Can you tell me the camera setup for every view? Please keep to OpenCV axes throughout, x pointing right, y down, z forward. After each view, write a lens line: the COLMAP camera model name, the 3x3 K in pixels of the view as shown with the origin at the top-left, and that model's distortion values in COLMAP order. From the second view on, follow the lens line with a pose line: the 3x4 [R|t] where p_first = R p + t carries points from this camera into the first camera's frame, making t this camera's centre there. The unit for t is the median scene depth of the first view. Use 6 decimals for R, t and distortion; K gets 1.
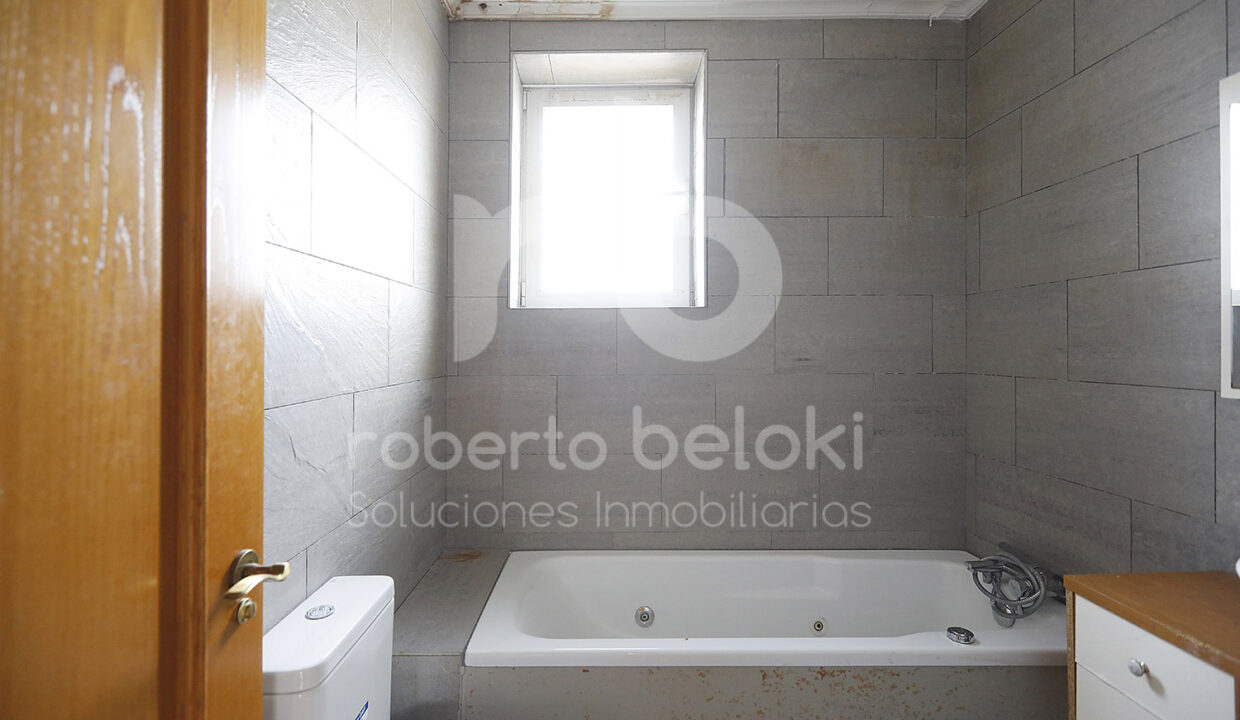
lens RADIAL K [[546.9, 0, 616.8], [0, 546.9, 310.5], [0, 0, 1]] dist [0.000647, 0.000226]
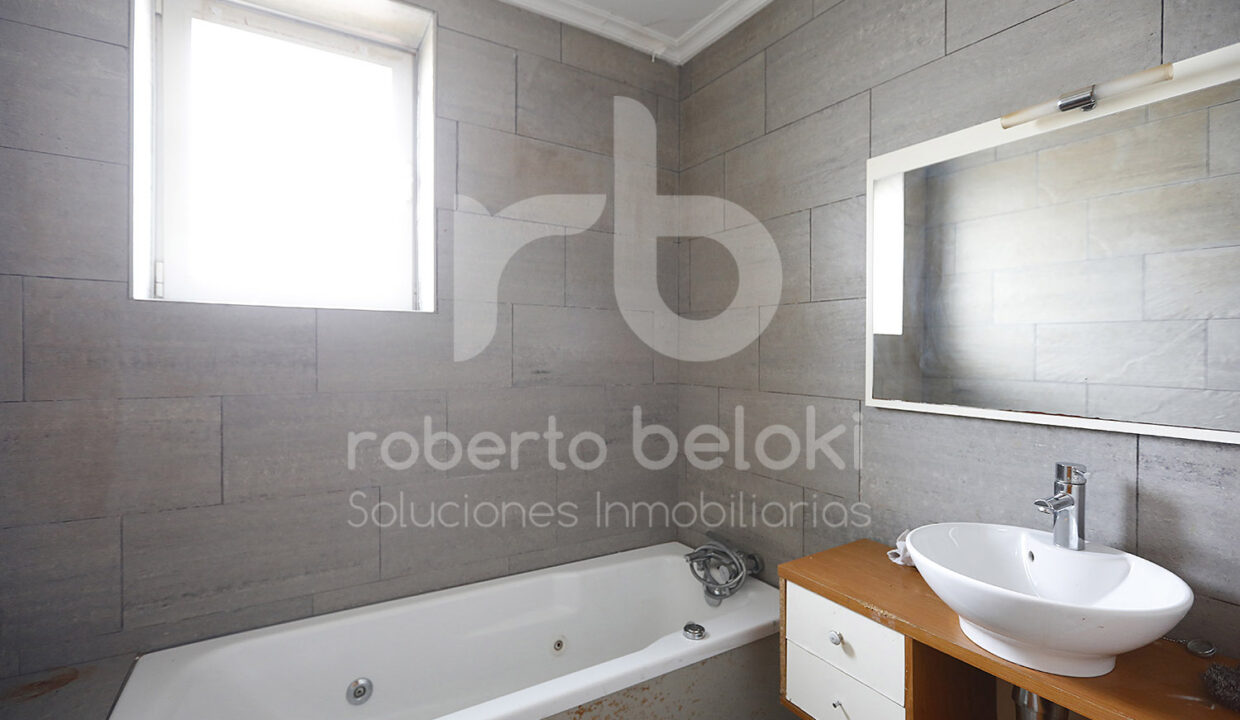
lens RADIAL K [[553.0, 0, 650.3], [0, 553.0, 360.1], [0, 0, 1]] dist [0.001989, 0.000062]
pose [[0.849289, 0.007103, 0.527881, -0.020617], [-0.048677, 0.996704, 0.064903, -0.006971], [-0.525680, -0.080817, 0.846835, 0.116263]]
